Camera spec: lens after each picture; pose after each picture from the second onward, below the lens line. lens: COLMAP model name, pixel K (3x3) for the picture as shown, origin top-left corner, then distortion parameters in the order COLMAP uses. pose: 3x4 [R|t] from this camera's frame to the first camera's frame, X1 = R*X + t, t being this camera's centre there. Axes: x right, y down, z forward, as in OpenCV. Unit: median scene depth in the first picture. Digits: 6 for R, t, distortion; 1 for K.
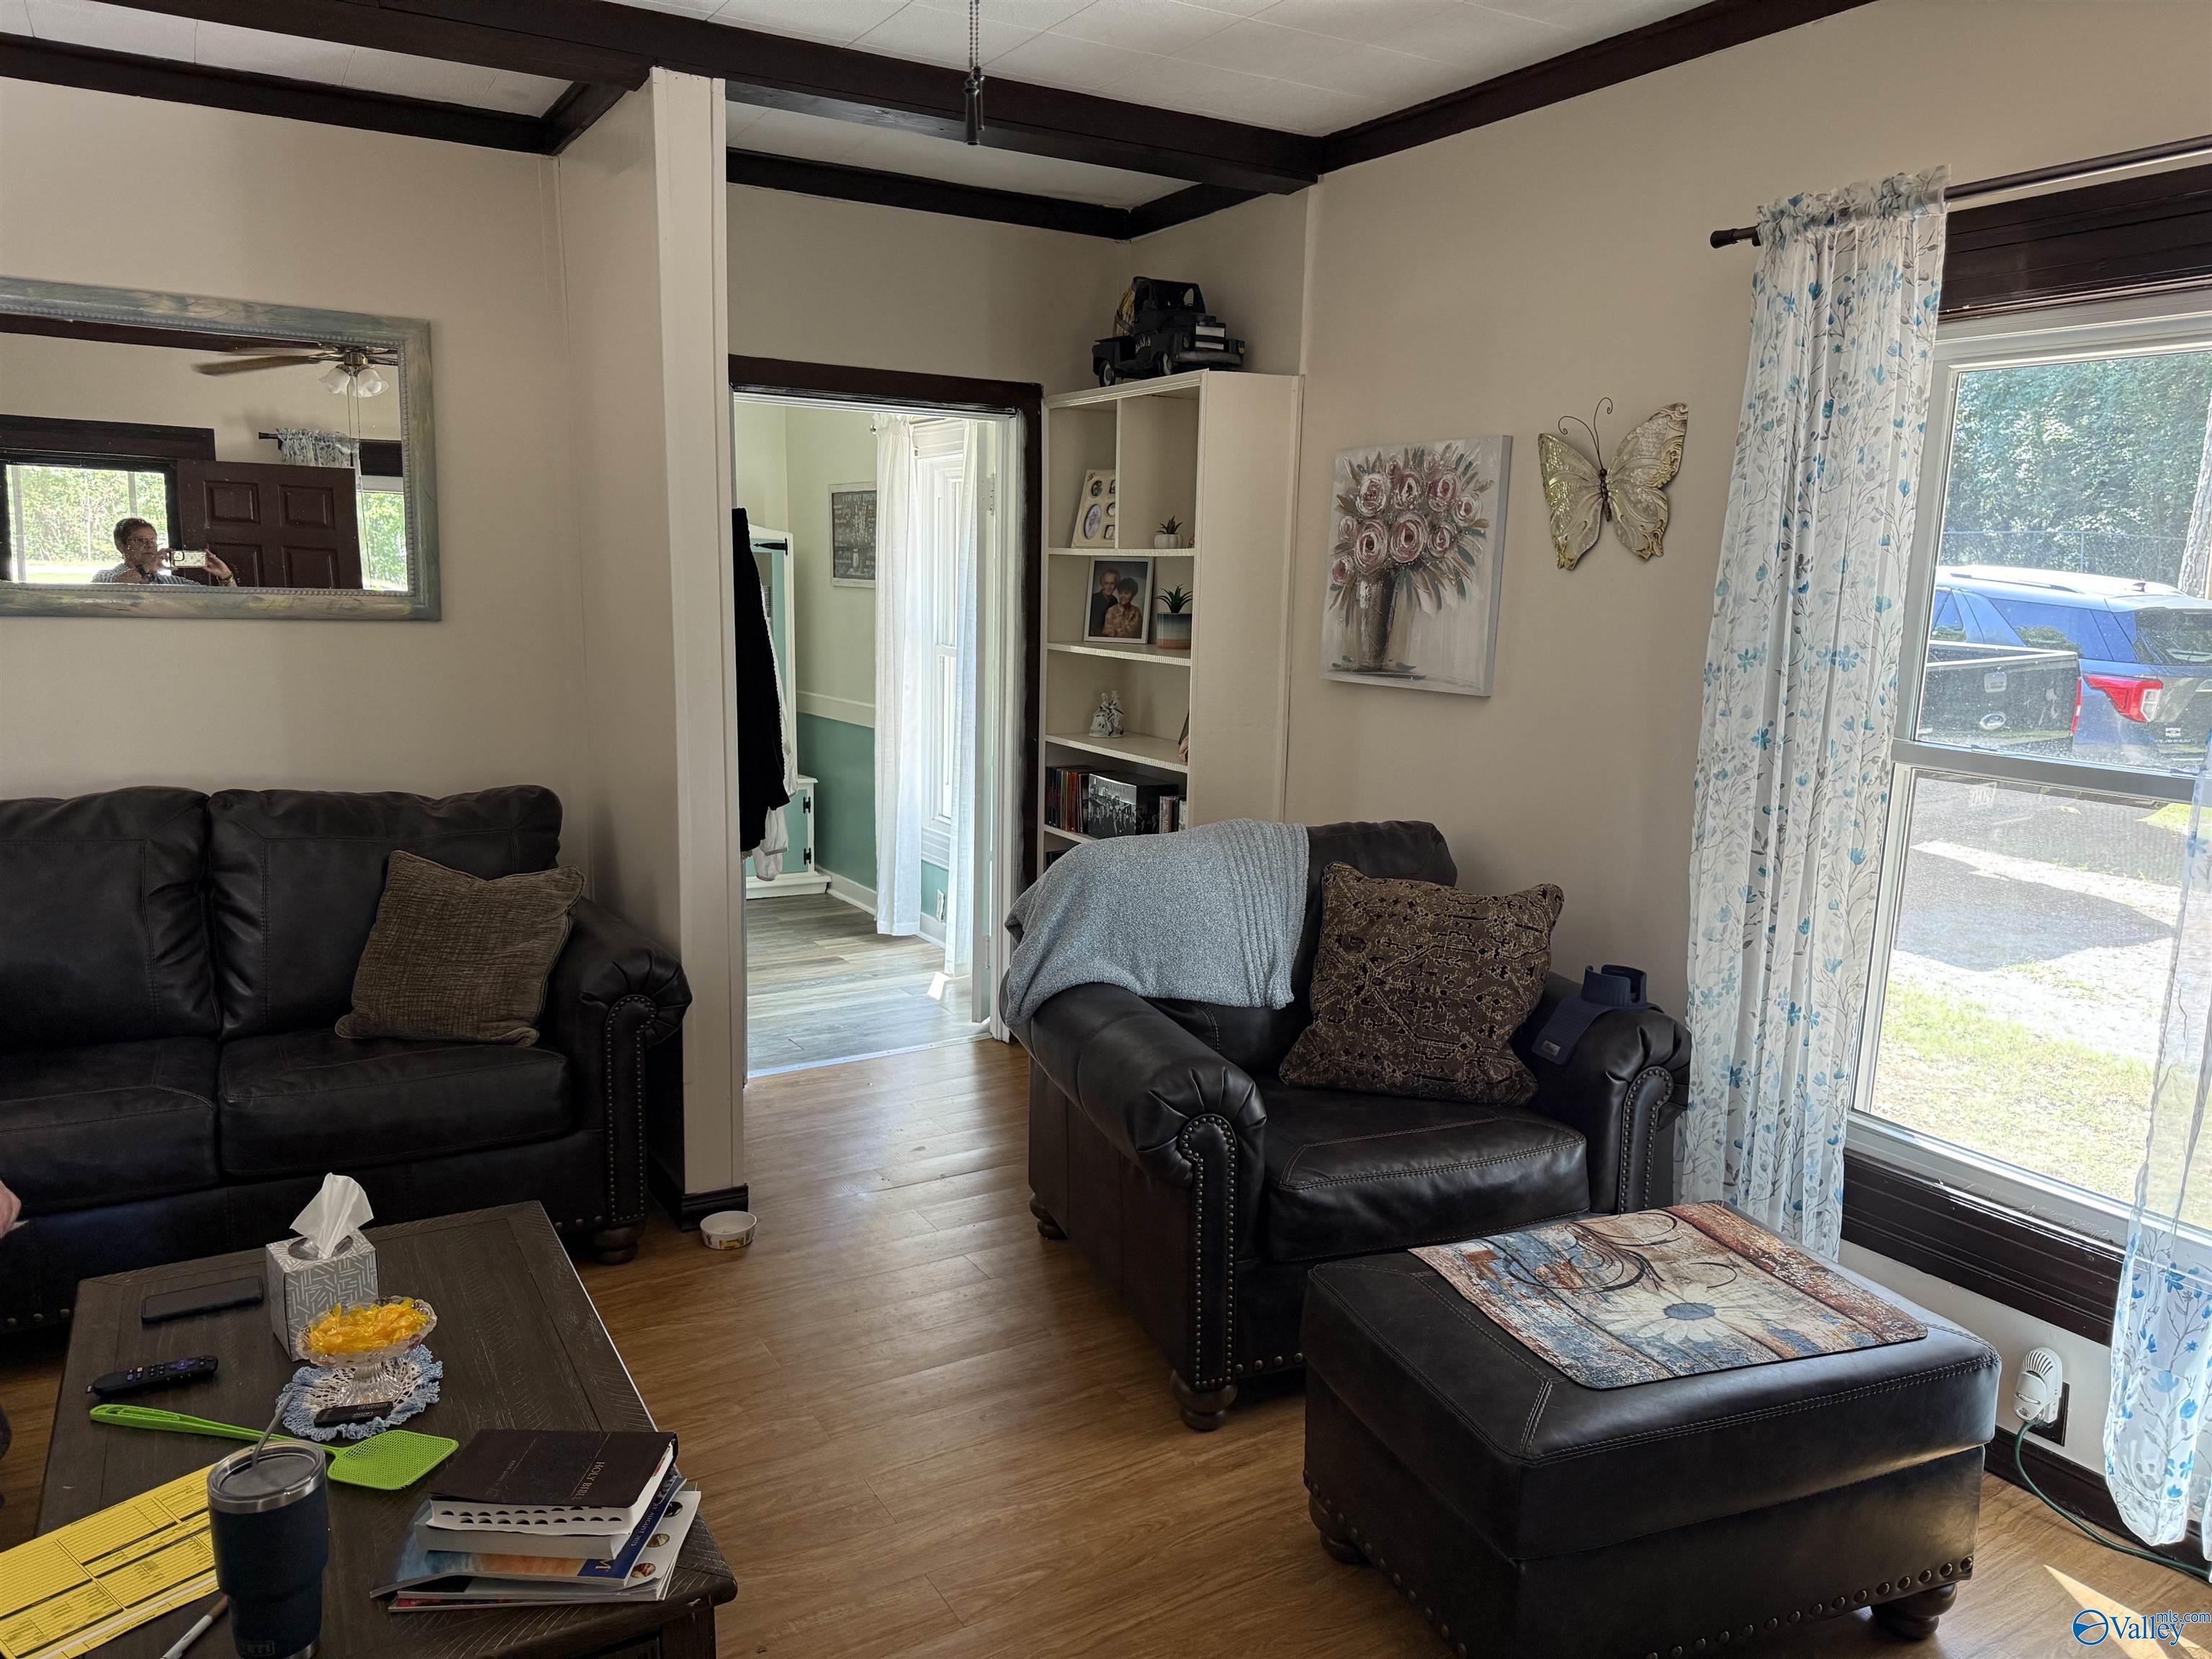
lens RADIAL K [[1553.1, 0, 994.6], [0, 1553.1, 850.1], [0, 0, 1]] dist [0.049396, -0.058396]
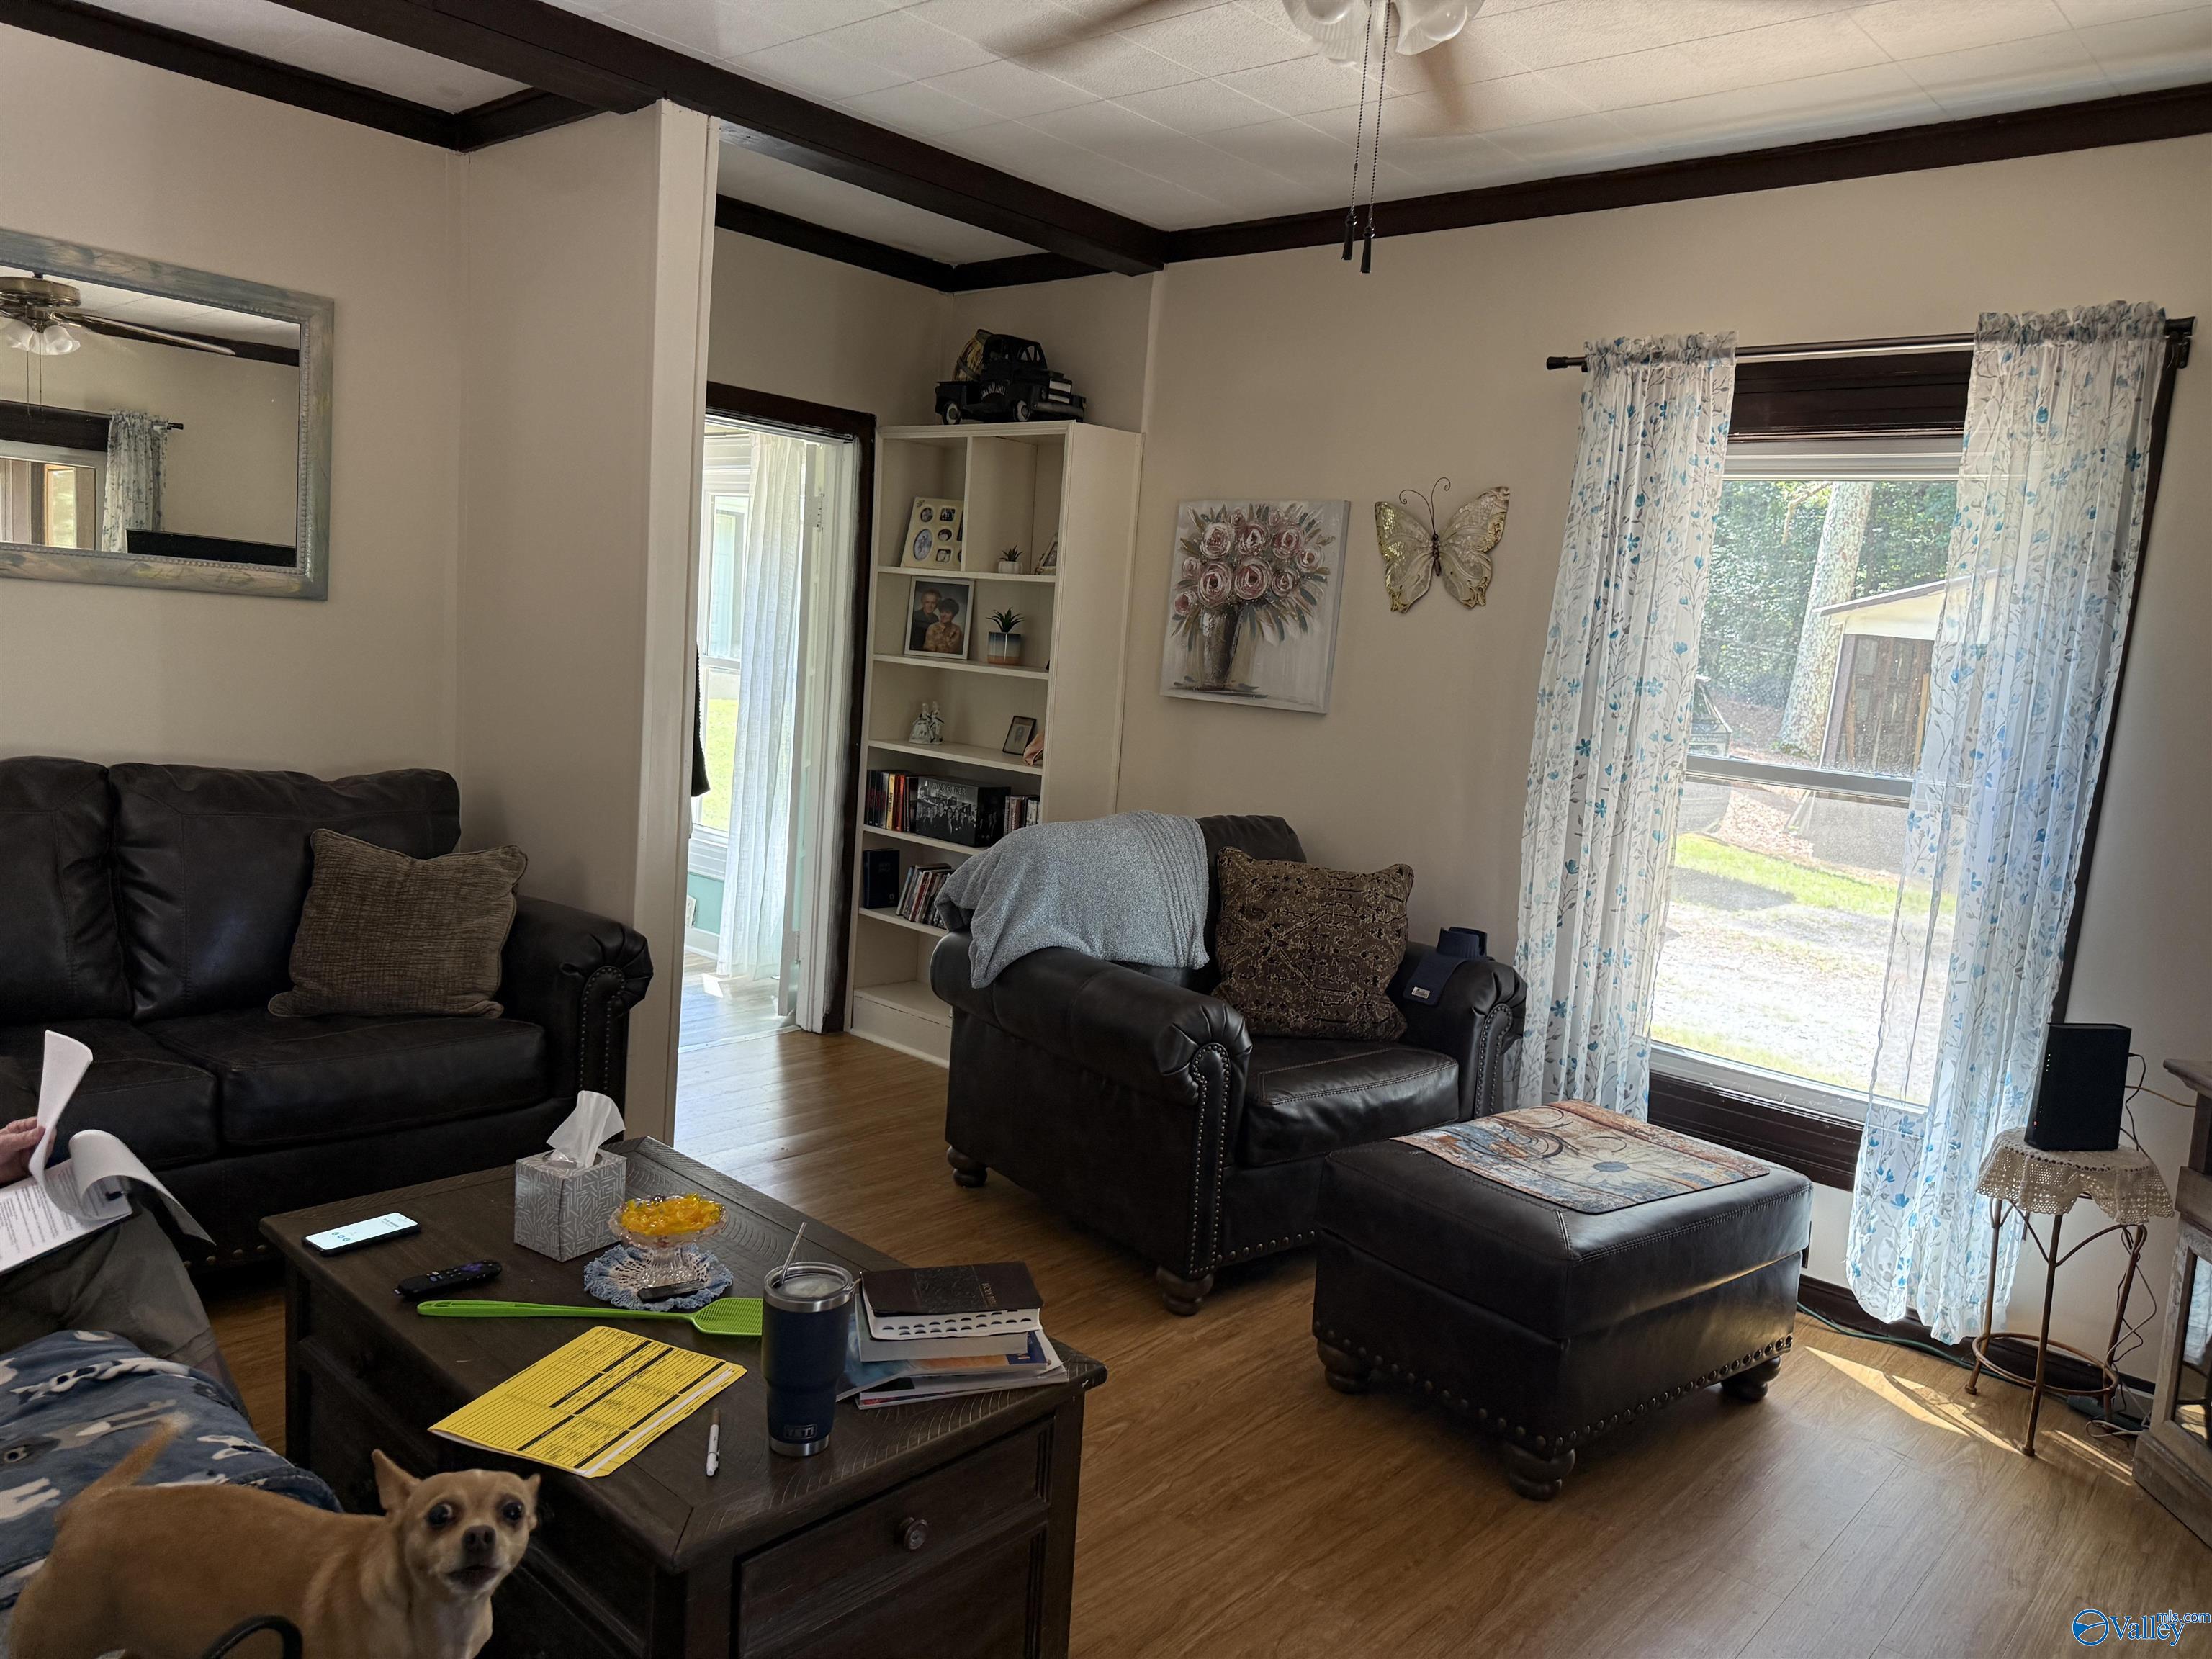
lens RADIAL K [[1553.1, 0, 1033.8], [0, 1553.1, 839.3], [0, 0, 1]] dist [0.049396, -0.058396]
pose [[0.955833, 0.012832, 0.293631, -0.287869], [-0.005108, 0.999621, -0.027056, 0.037319], [-0.293867, 0.024361, 0.955536, -0.092004]]
